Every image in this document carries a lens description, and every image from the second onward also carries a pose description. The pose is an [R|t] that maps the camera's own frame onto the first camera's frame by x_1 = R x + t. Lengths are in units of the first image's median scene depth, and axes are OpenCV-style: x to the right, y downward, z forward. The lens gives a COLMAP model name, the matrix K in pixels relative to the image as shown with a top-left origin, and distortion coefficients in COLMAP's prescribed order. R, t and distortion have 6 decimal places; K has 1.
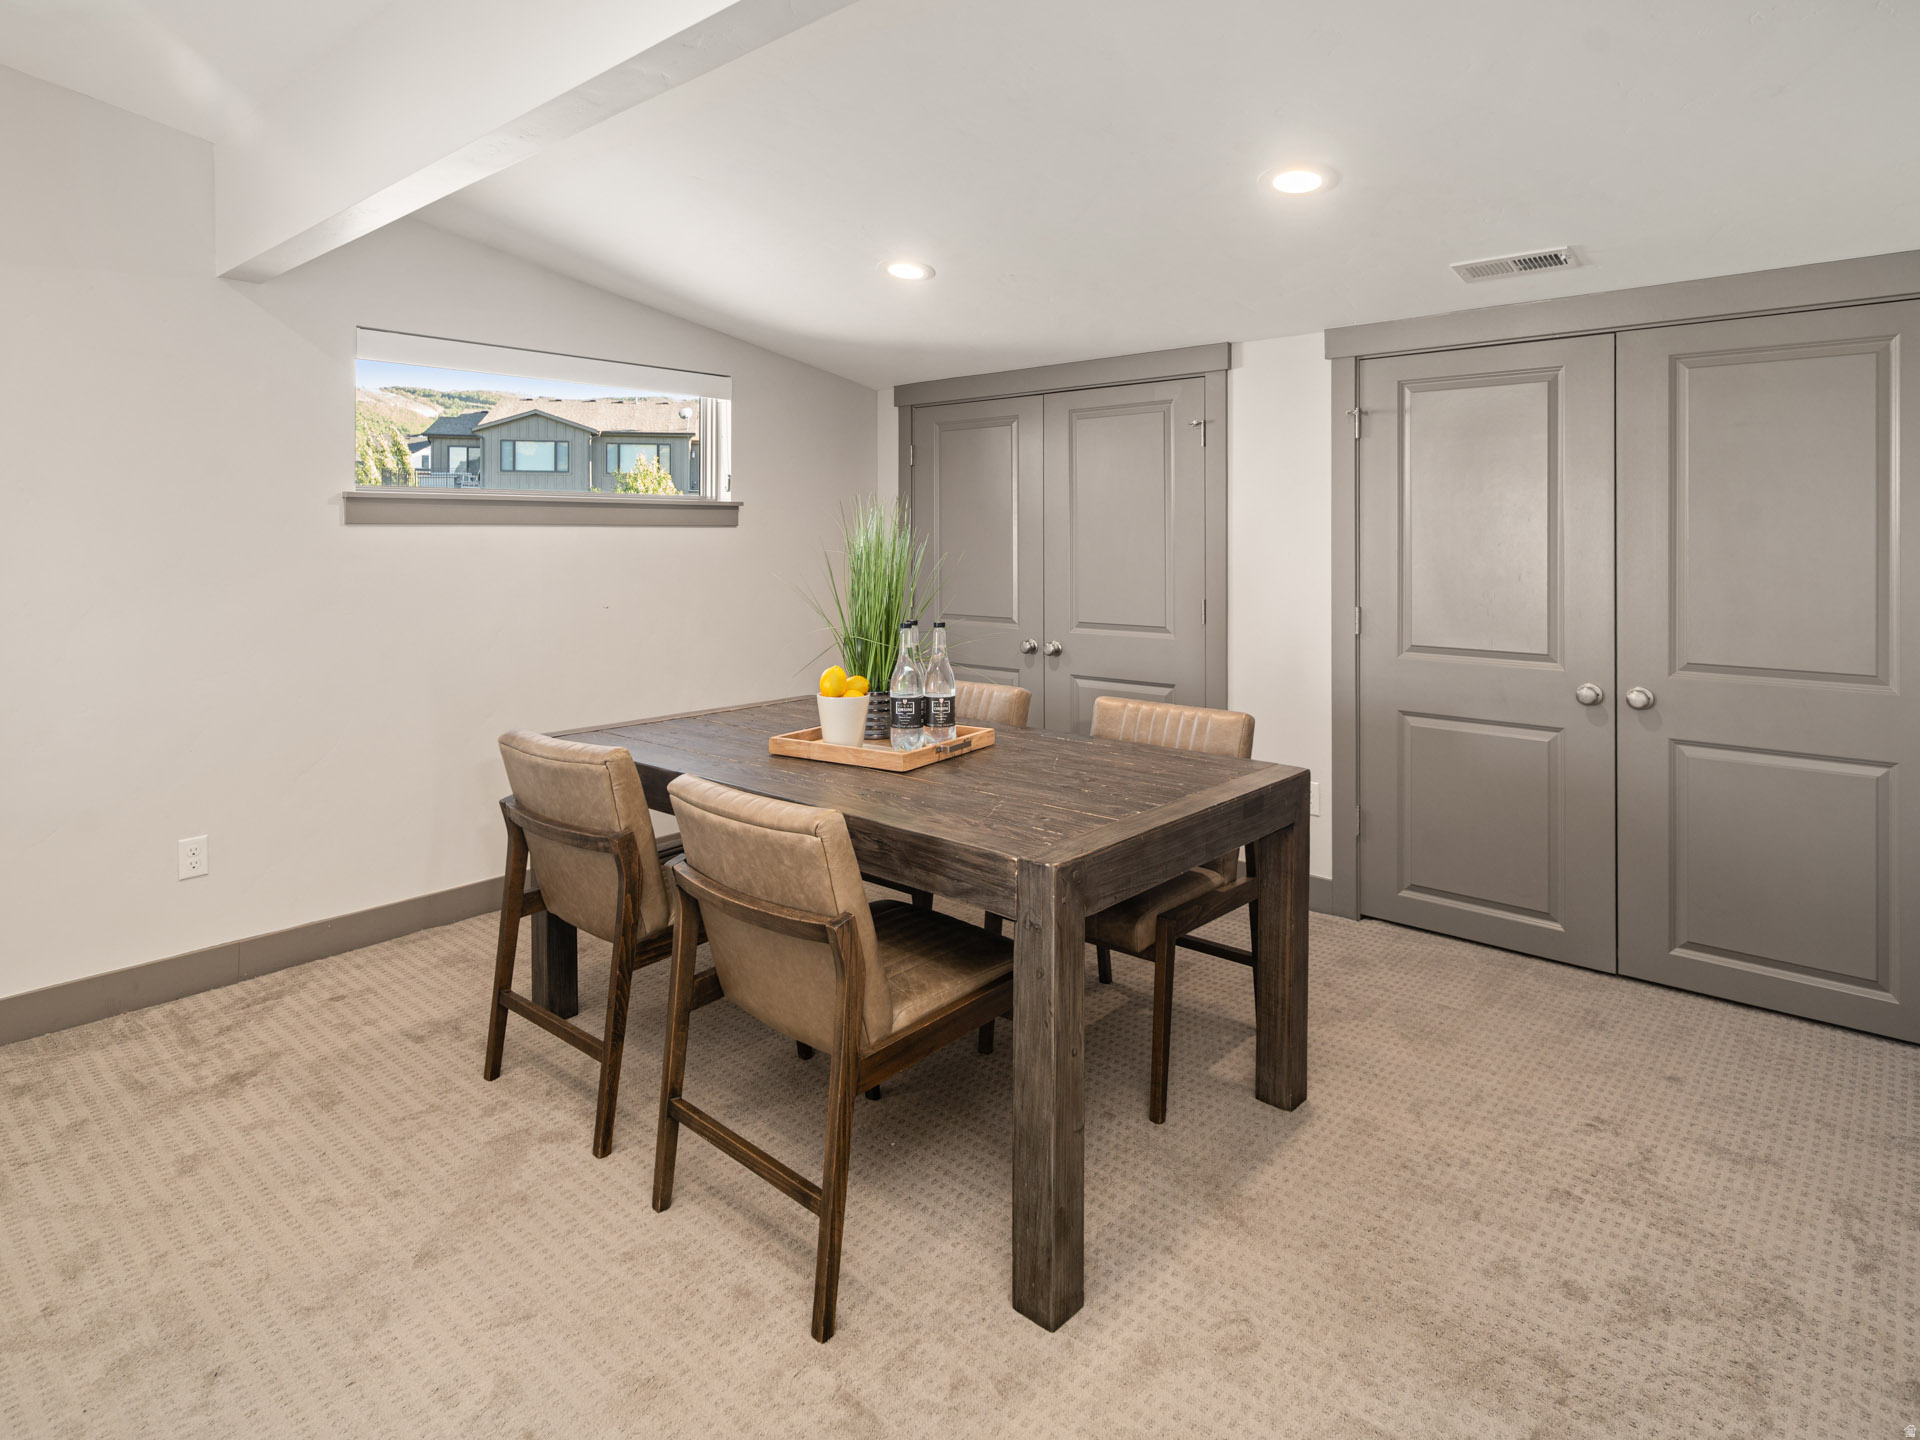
lens RADIAL K [[1085.6, 0, 960.0], [0, 1085.6, 720.0], [0, 0, 1]] dist [-0.000995, 0.000843]
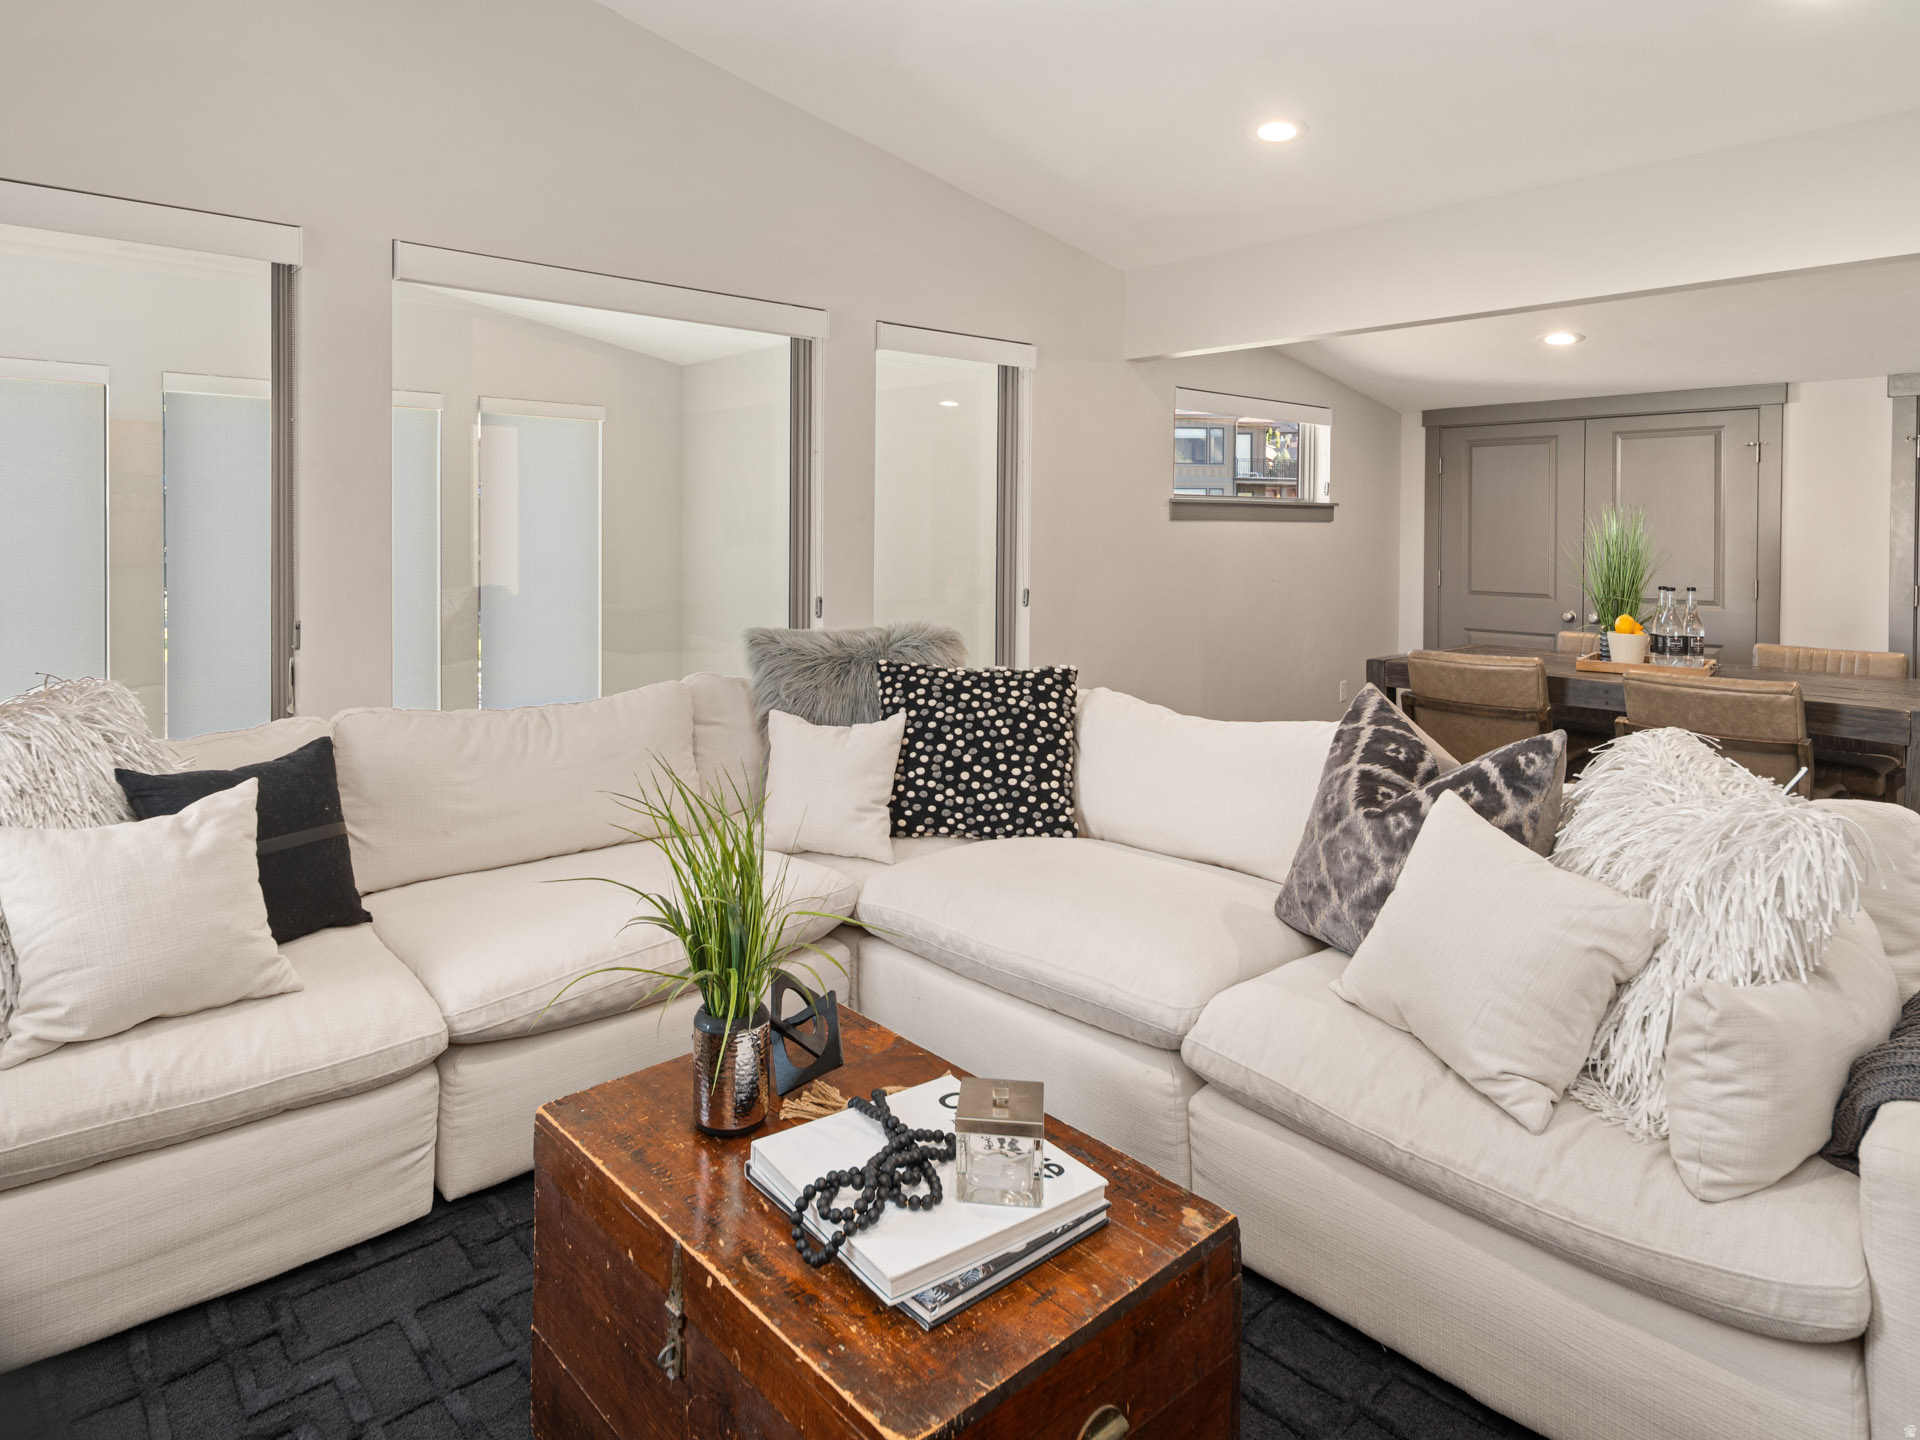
lens RADIAL K [[1085.6, 0, 960.0], [0, 1085.6, 720.0], [0, 0, 1]] dist [-0.000995, 0.000843]
pose [[0.990146, 0.028436, -0.137120, -0.536432], [-0.027338, 0.999577, 0.009885, 0.071485], [0.137343, -0.006039, 0.990505, -0.427410]]
